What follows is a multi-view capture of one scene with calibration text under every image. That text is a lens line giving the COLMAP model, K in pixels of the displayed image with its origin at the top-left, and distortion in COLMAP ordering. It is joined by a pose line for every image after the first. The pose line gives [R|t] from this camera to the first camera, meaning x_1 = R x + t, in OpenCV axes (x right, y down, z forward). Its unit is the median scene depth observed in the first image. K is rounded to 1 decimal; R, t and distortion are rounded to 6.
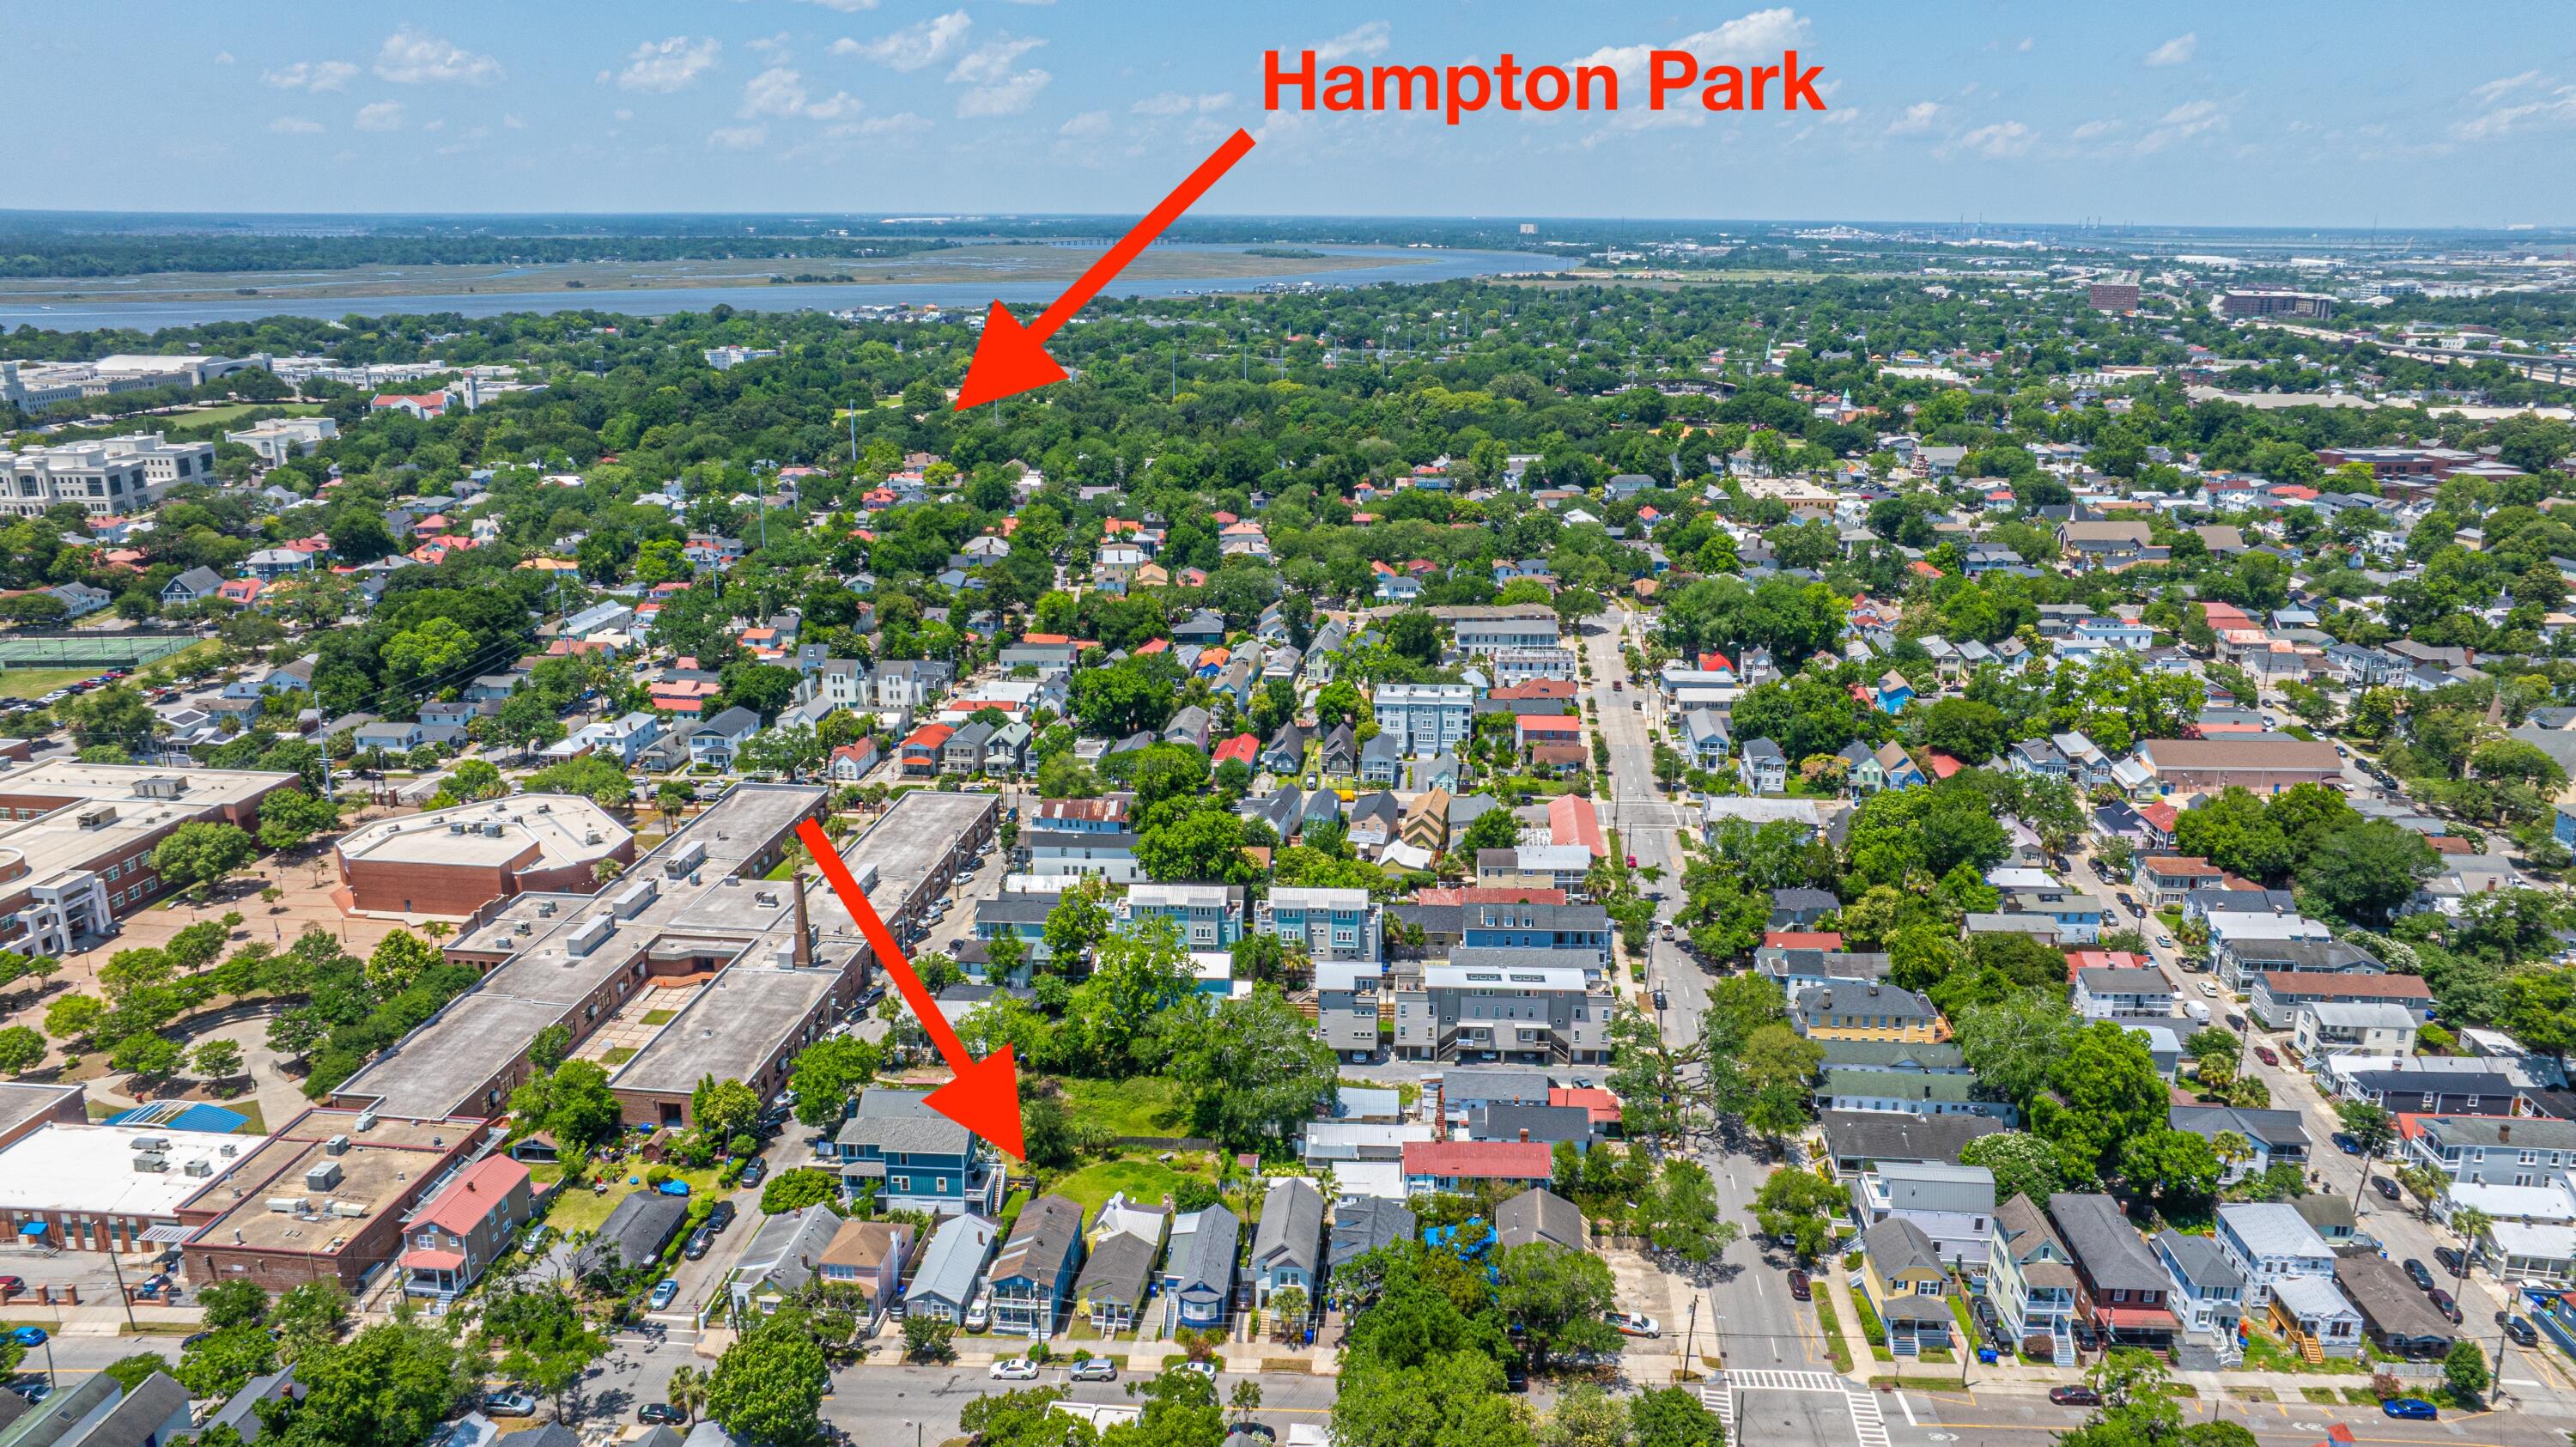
lens RADIAL K [[1804.5, 0, 1288.0], [0, 1804.5, 723.5], [0, 0, 1]] dist [-0.051353, 0.044545]
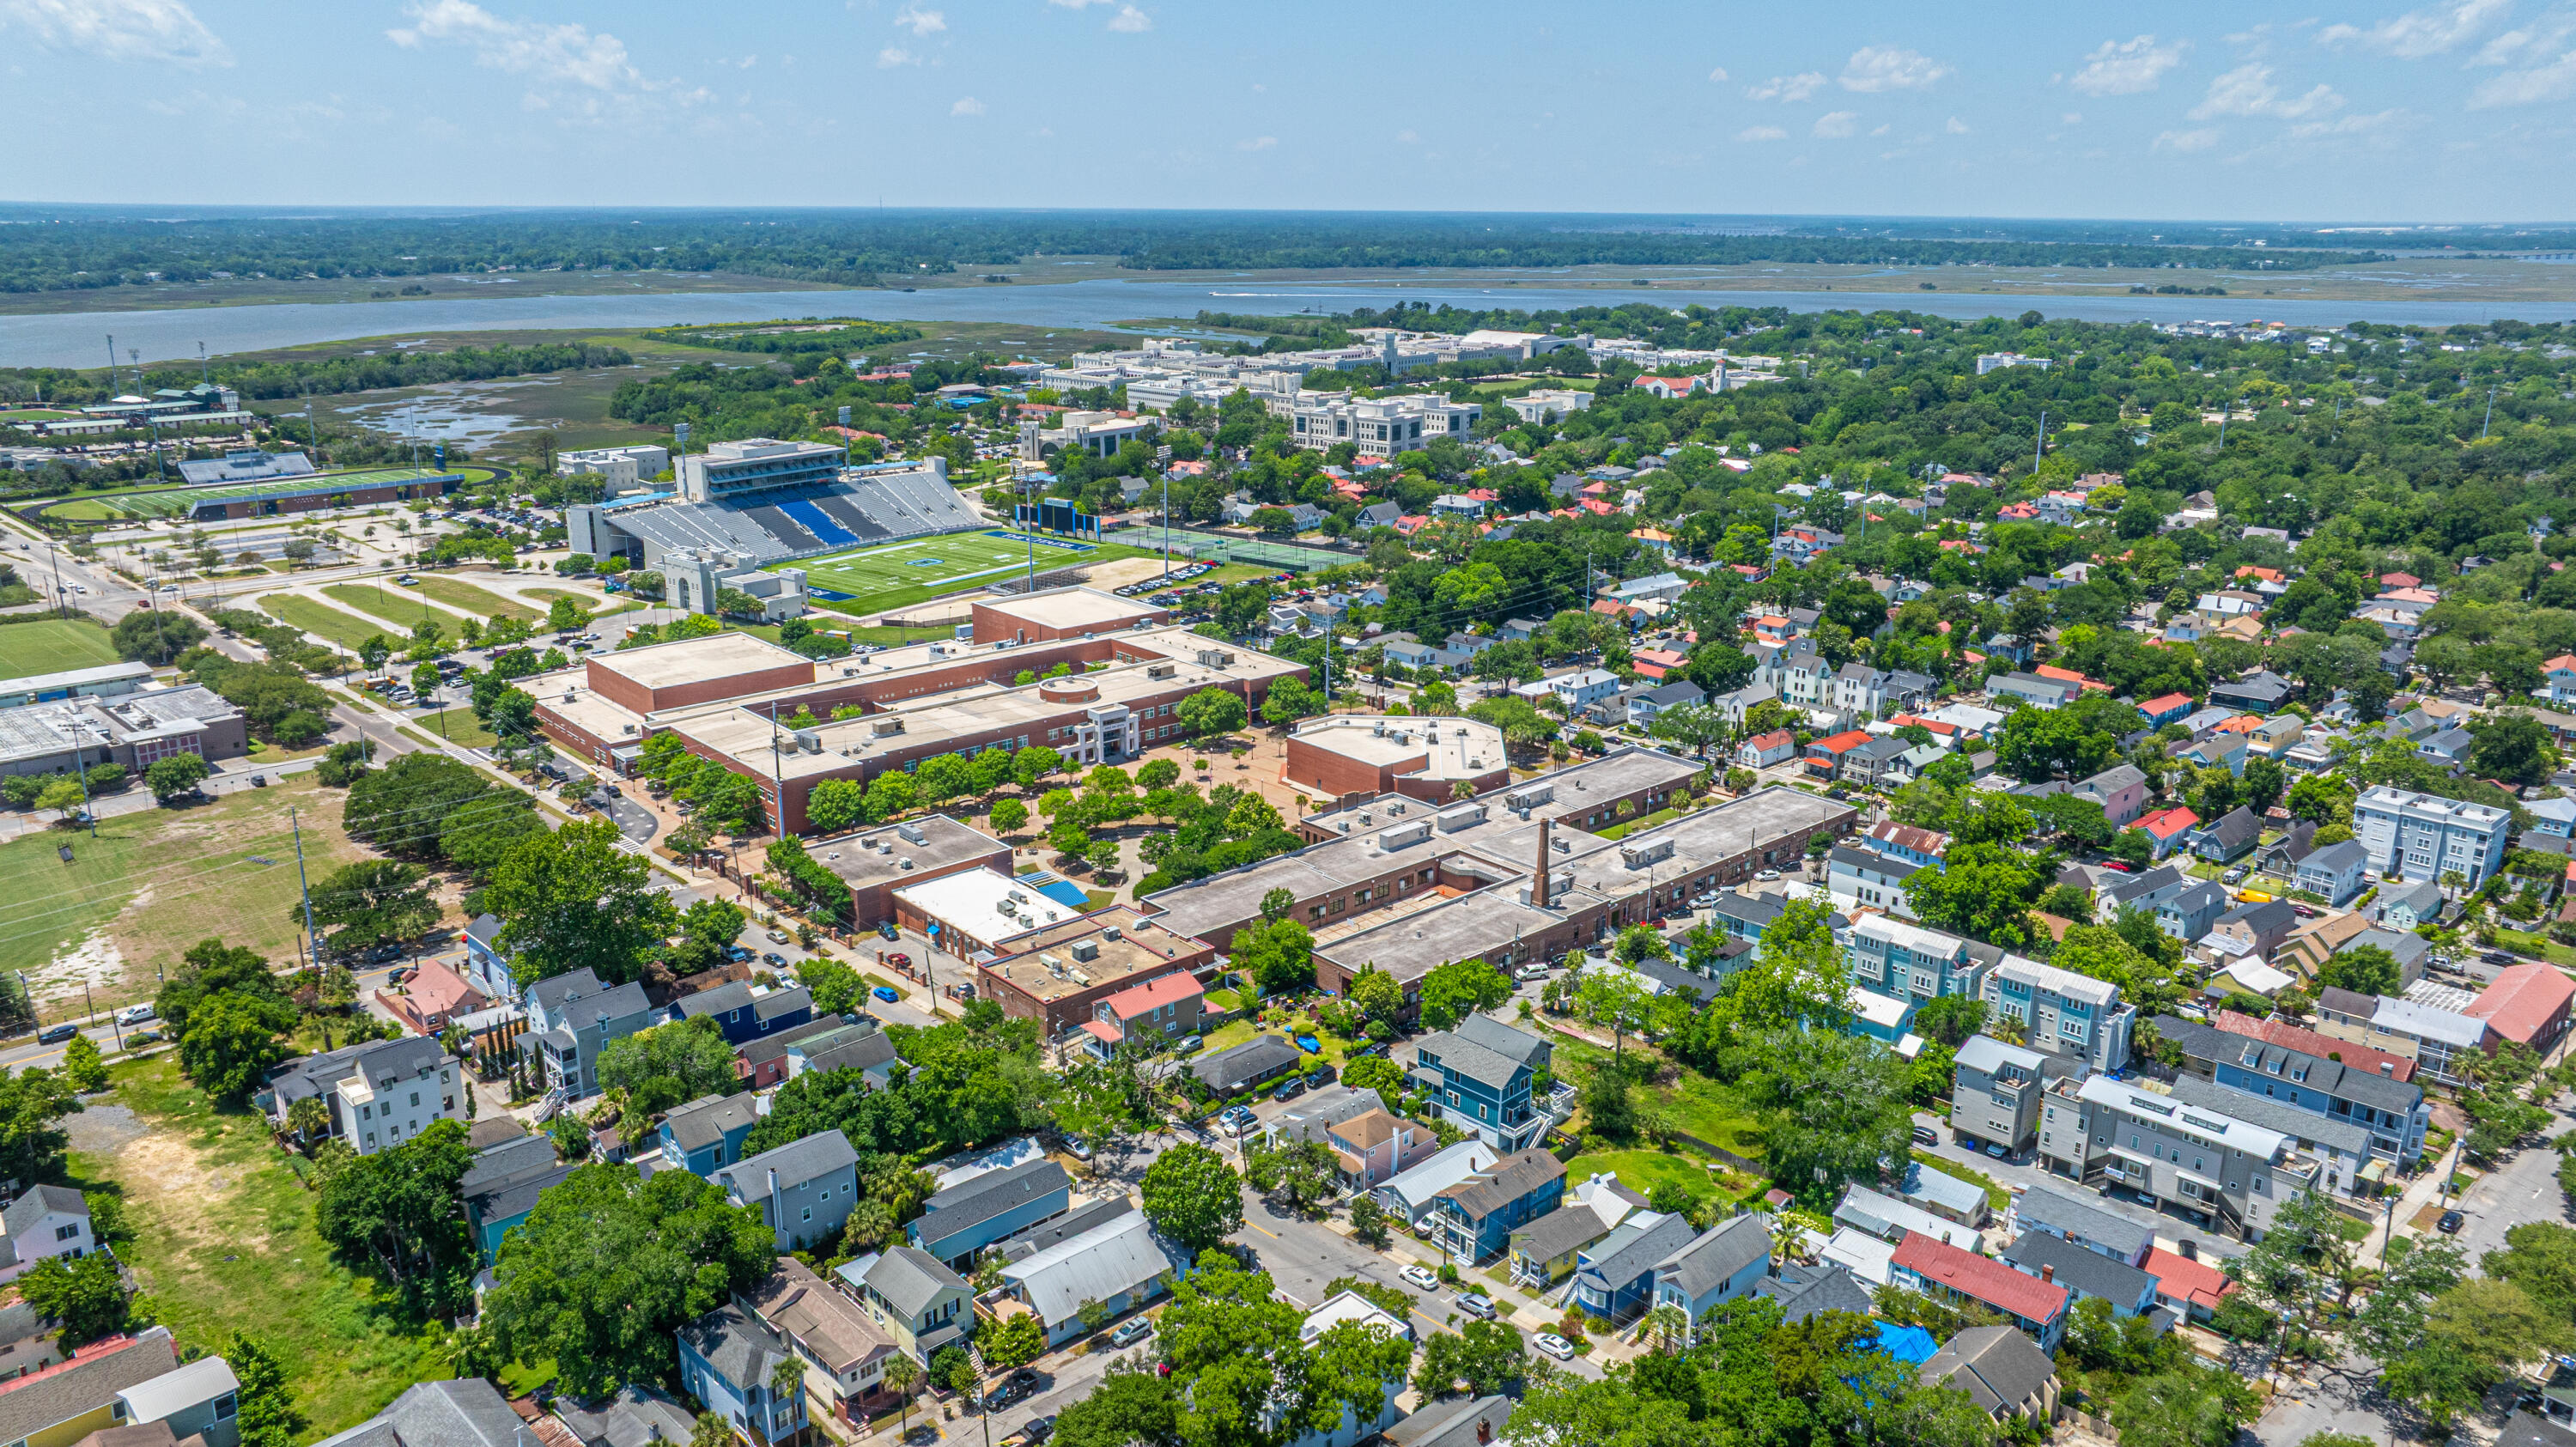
lens RADIAL K [[1786.7, 0, 1288.0], [0, 1786.7, 723.5], [0, 0, 1]] dist [-0.017315, -0.005056]
pose [[0.743379, 0.184361, -0.642961, 0.260942], [-0.184976, 0.980438, 0.067263, -0.015542], [0.642784, 0.068931, 0.762940, 0.064876]]
